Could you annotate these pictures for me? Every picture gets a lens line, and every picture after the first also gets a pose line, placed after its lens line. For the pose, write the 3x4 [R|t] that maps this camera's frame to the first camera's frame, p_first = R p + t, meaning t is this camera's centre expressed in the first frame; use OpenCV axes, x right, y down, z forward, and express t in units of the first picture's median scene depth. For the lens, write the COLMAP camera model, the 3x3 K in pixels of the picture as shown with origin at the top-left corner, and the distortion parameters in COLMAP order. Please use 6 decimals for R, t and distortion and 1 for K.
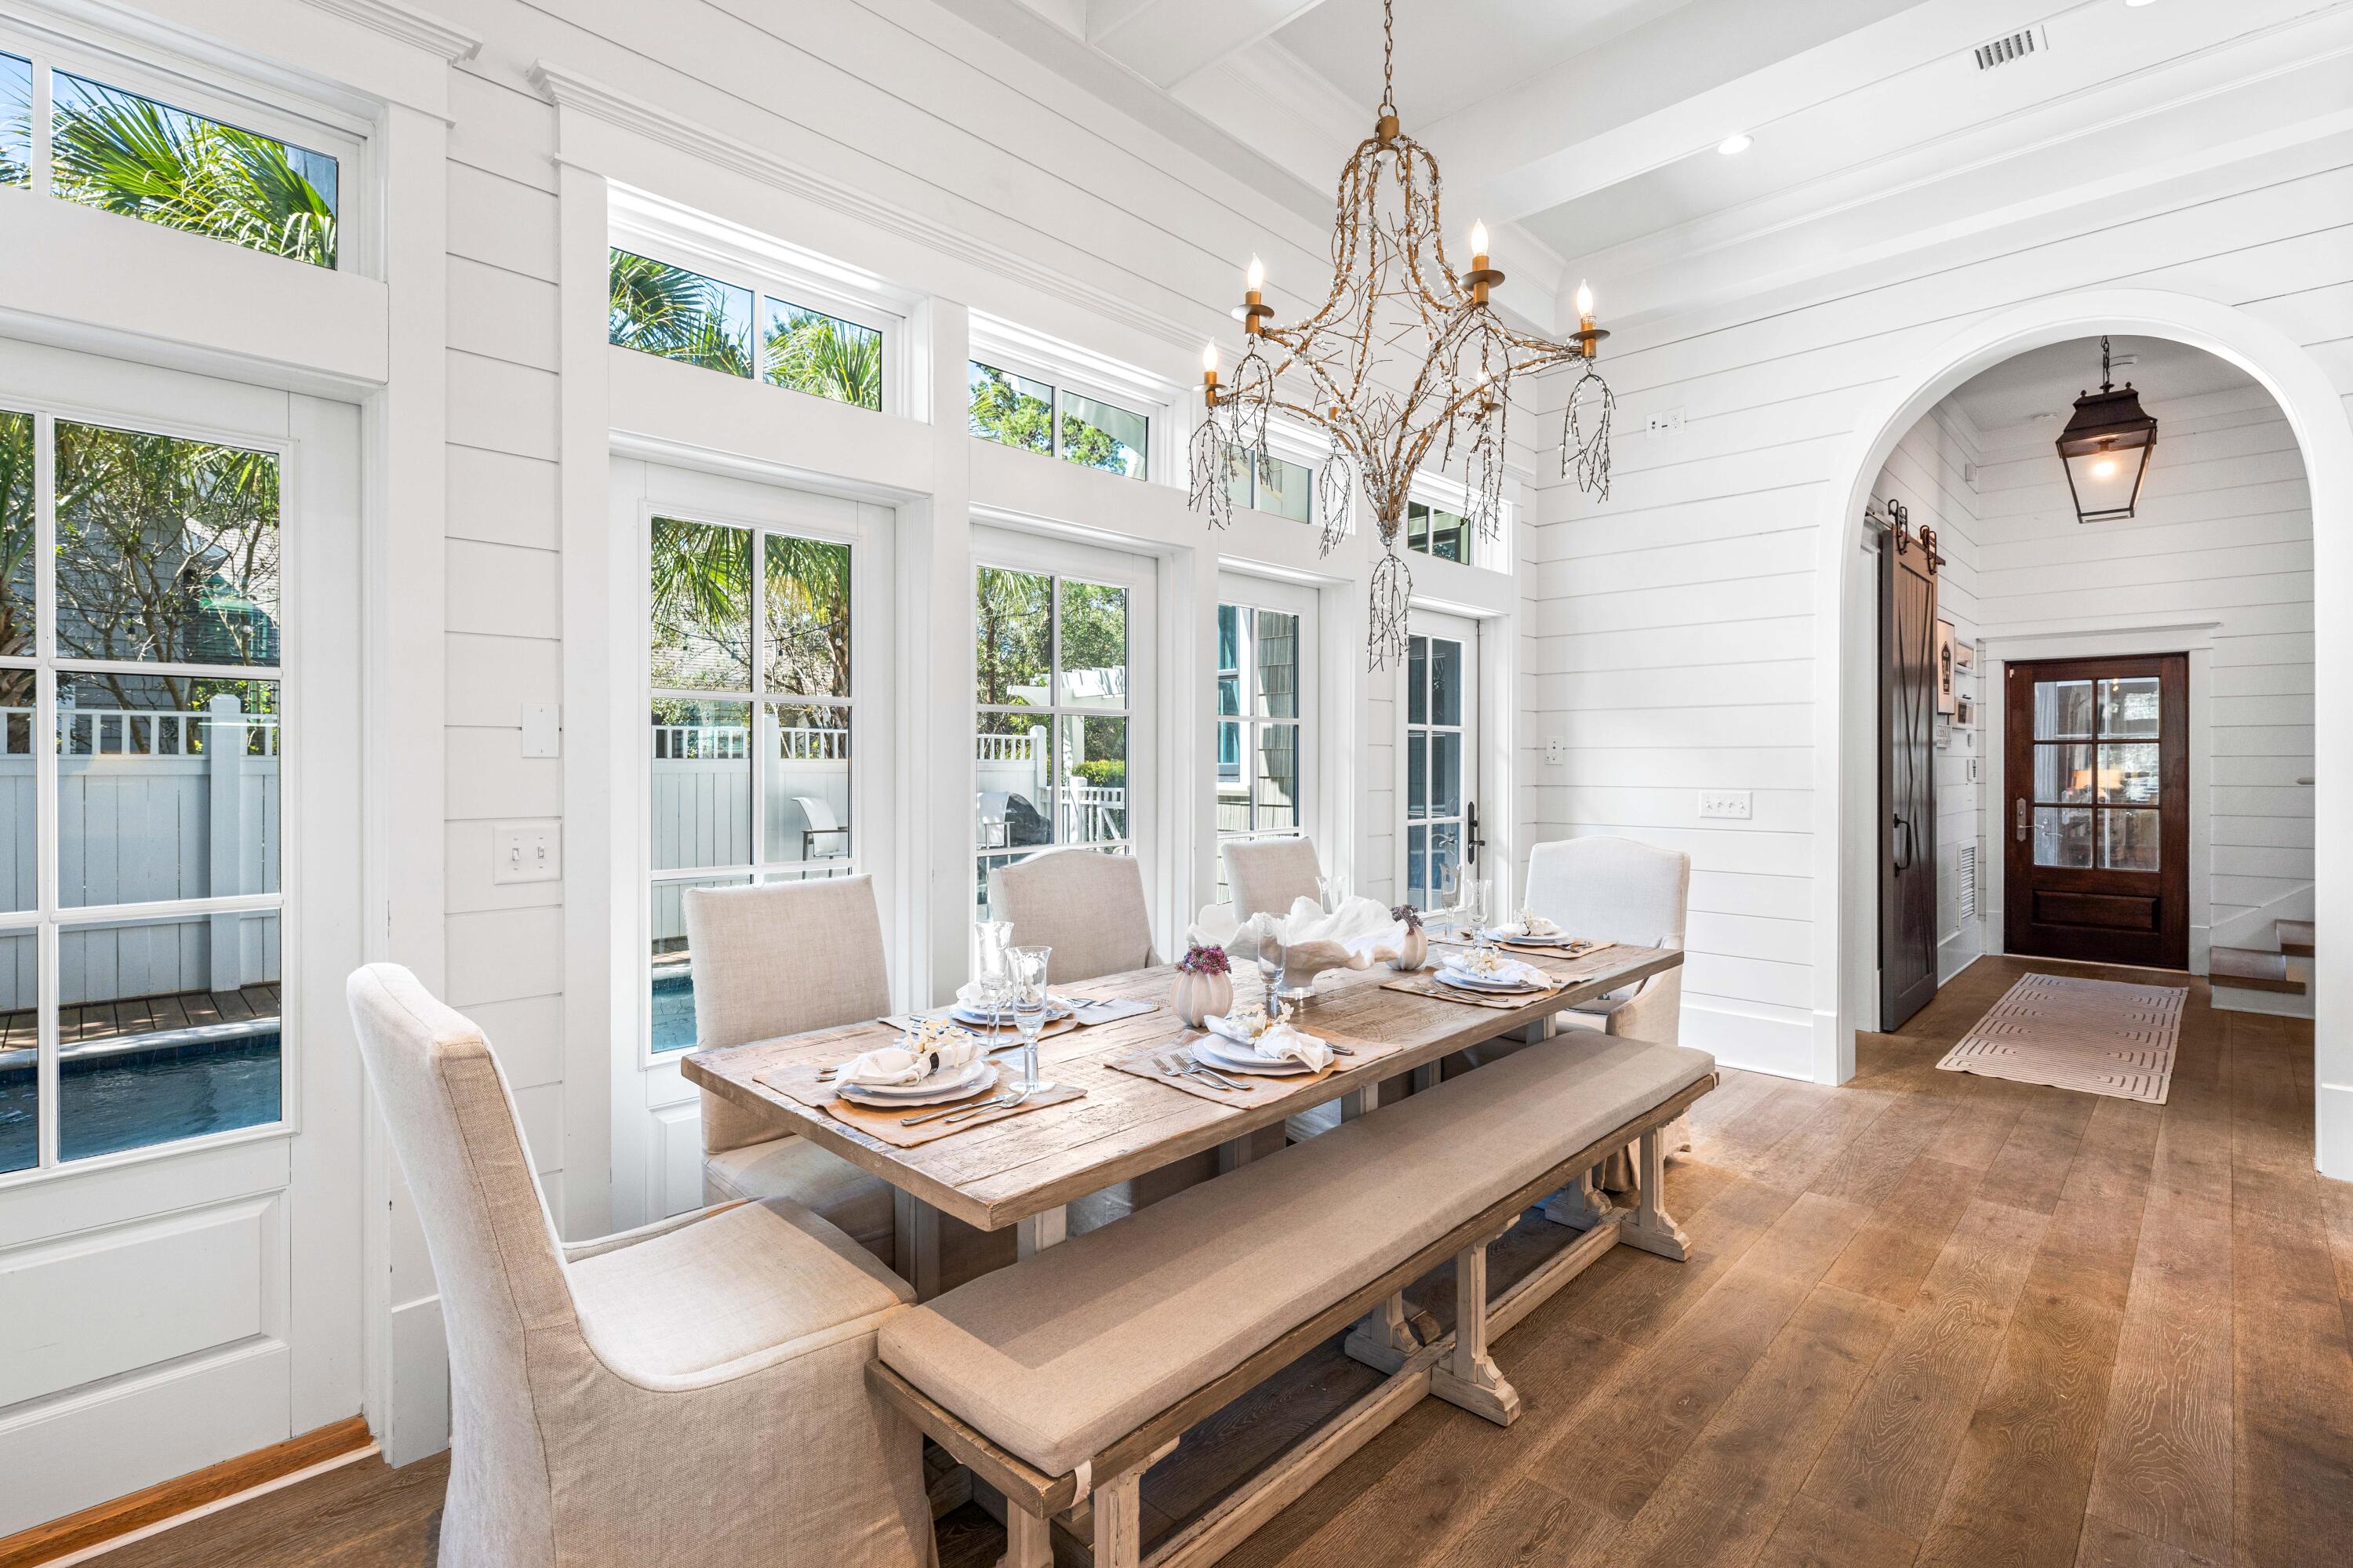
lens RADIAL K [[1057.7, 0, 1177.8], [0, 1057.7, 788.3], [0, 0, 1]] dist [-0.003160, 0.000312]
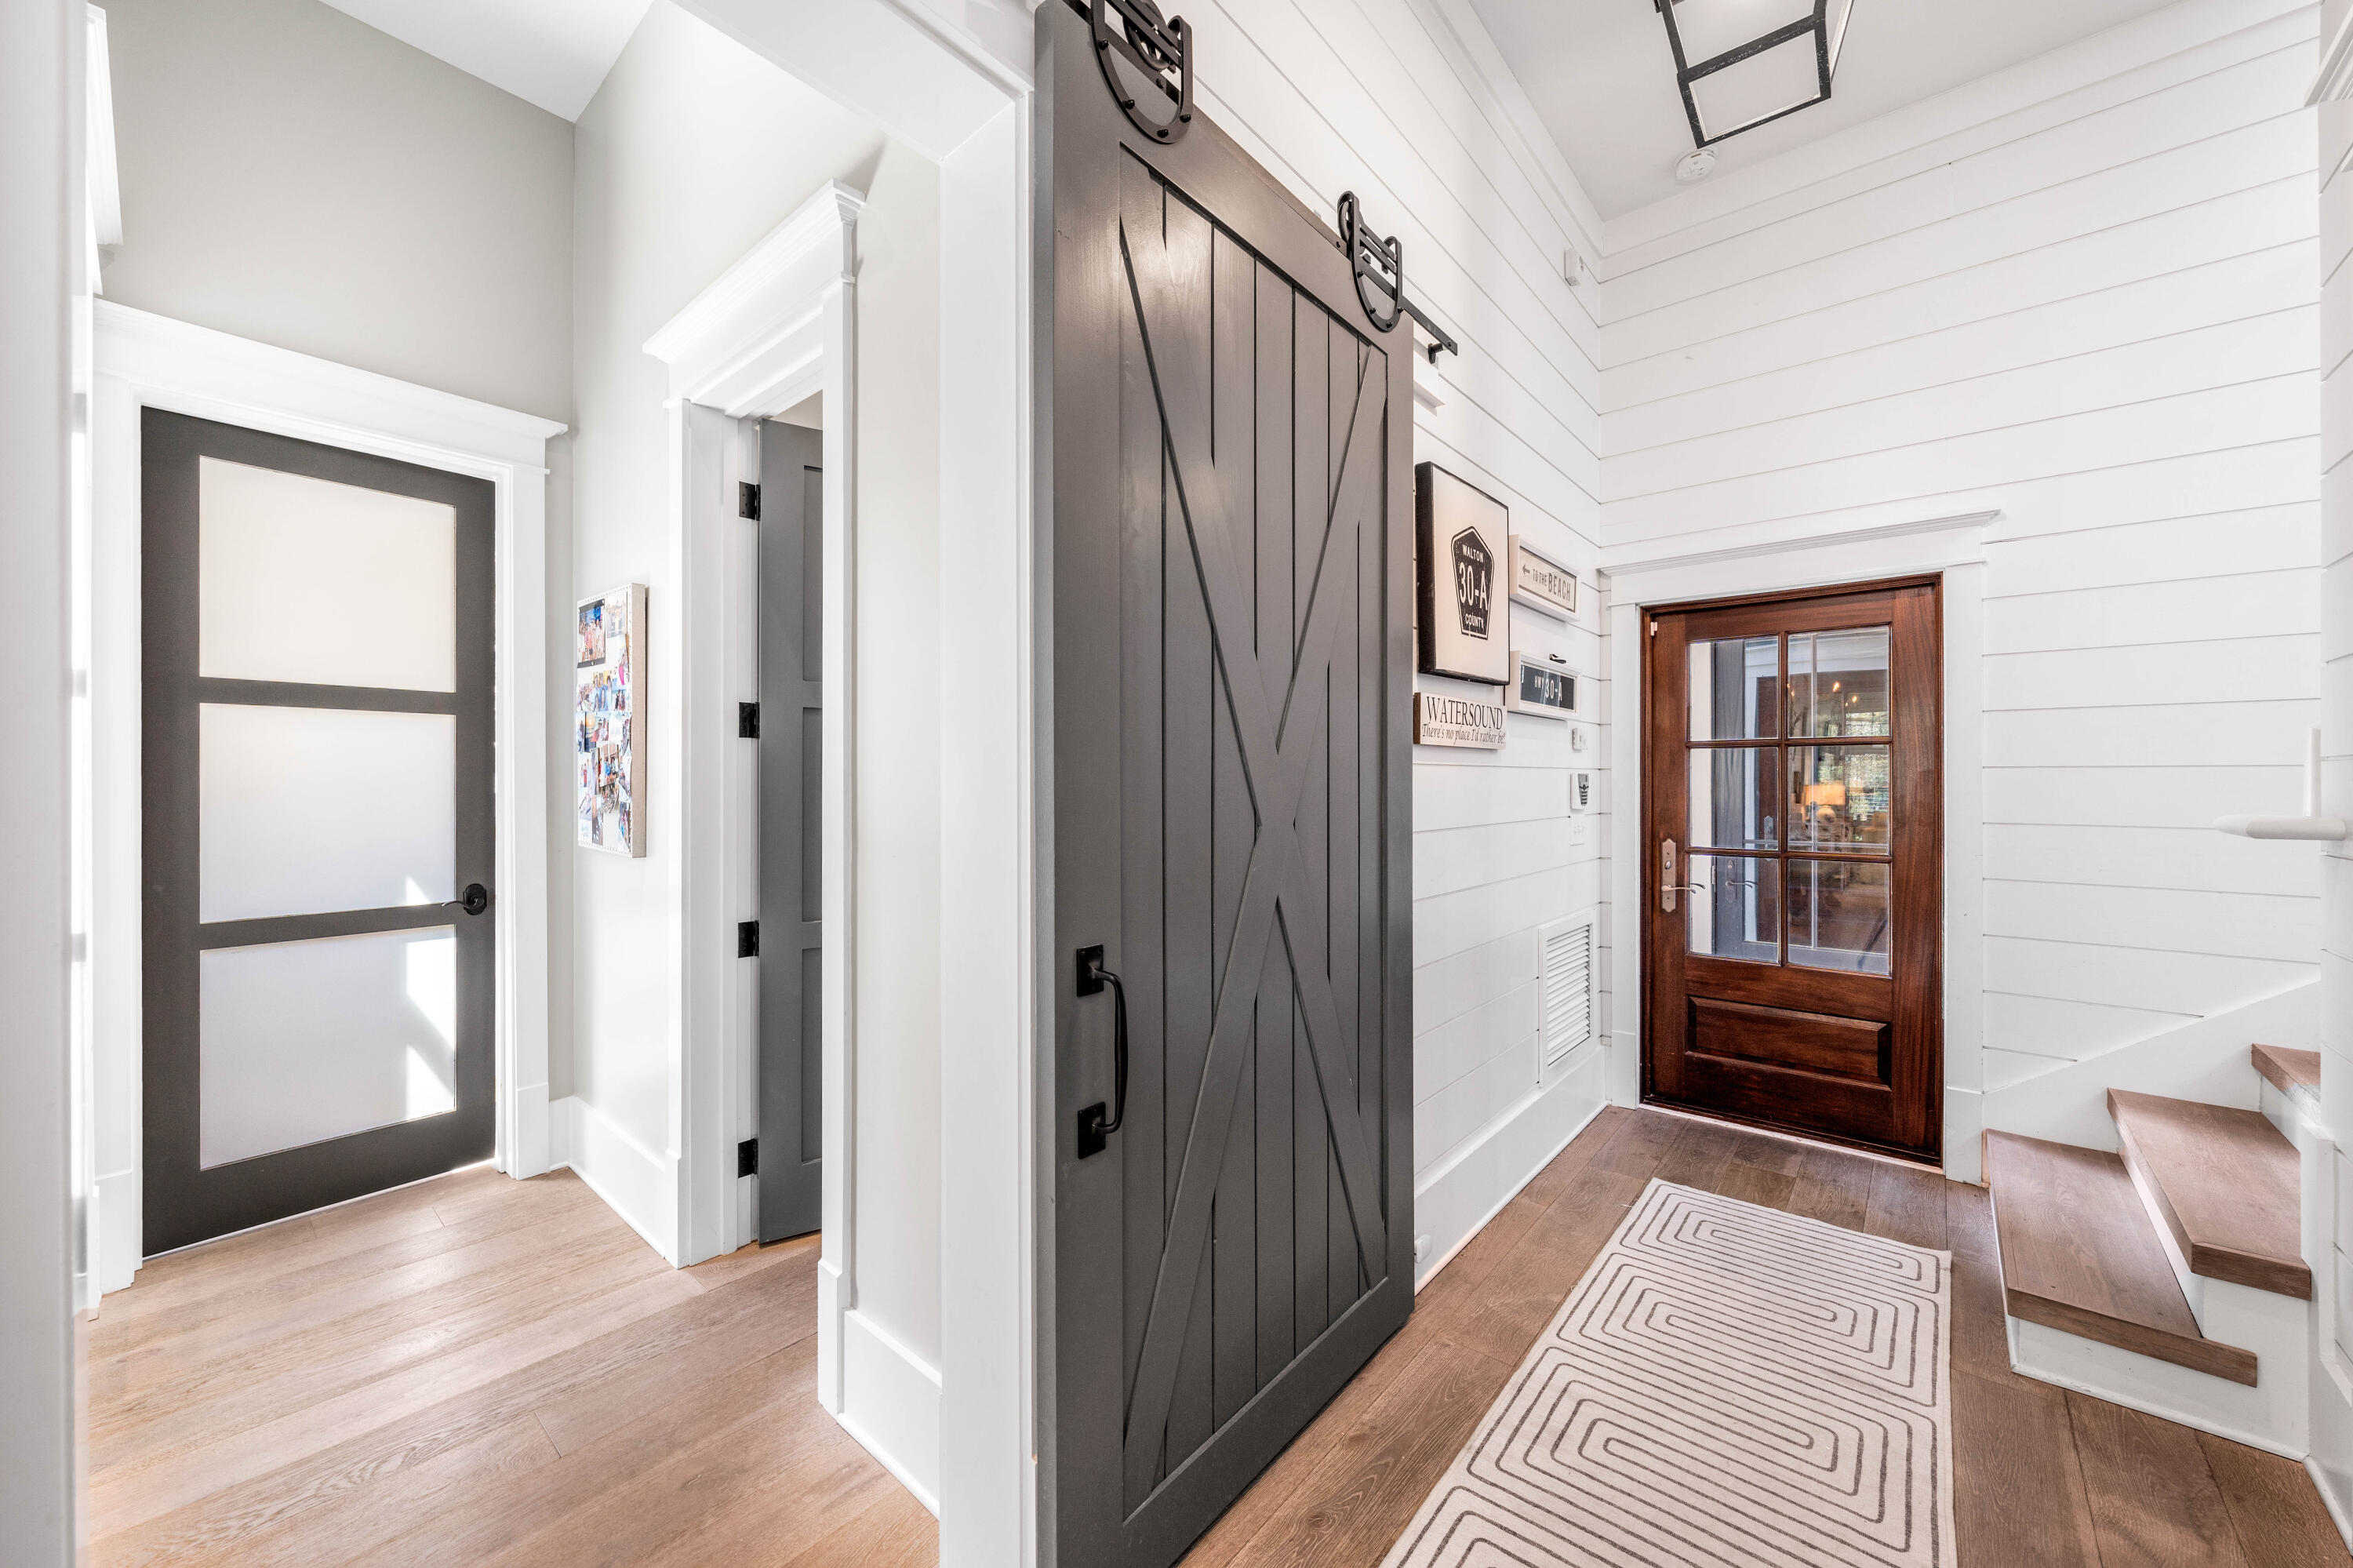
lens RADIAL K [[881.0, 0, 1174.0], [0, 881.0, 786.9], [0, 0, 1]] dist [-0.001922, -0.000120]
pose [[0.997502, 0.004633, 0.070481, 0.501791], [-0.004159, 0.999968, -0.006875, -0.015745], [-0.070510, 0.006565, 0.997489, 0.542929]]
